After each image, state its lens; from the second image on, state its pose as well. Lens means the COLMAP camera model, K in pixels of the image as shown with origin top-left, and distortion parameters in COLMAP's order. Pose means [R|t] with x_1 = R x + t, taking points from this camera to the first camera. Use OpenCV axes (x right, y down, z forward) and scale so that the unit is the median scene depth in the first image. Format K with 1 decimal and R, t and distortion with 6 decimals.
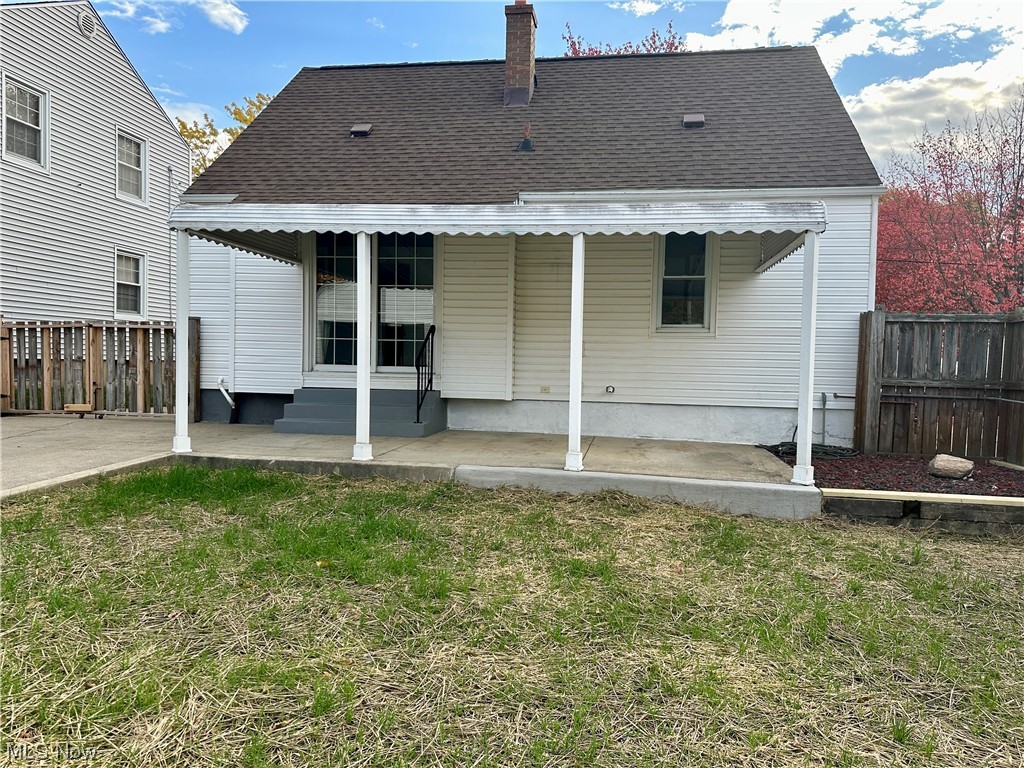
lens RADIAL K [[717.6, 0, 510.9], [0, 717.6, 376.0], [0, 0, 1]] dist [0.050762, -0.056028]
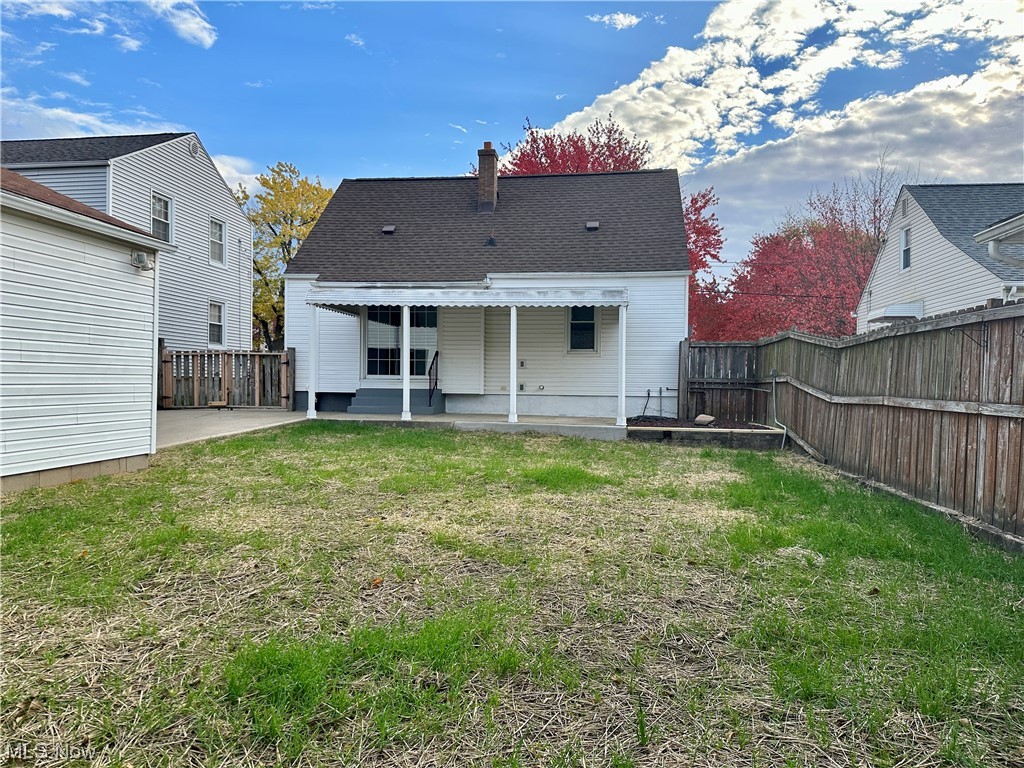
lens RADIAL K [[717.6, 0, 512.2], [0, 717.6, 387.5], [0, 0, 1]] dist [0.050762, -0.056028]
pose [[0.999521, -0.011305, 0.028810, 0.018892], [0.011768, 0.999804, -0.015951, 0.043493], [-0.028625, 0.016283, 0.999458, -0.679075]]
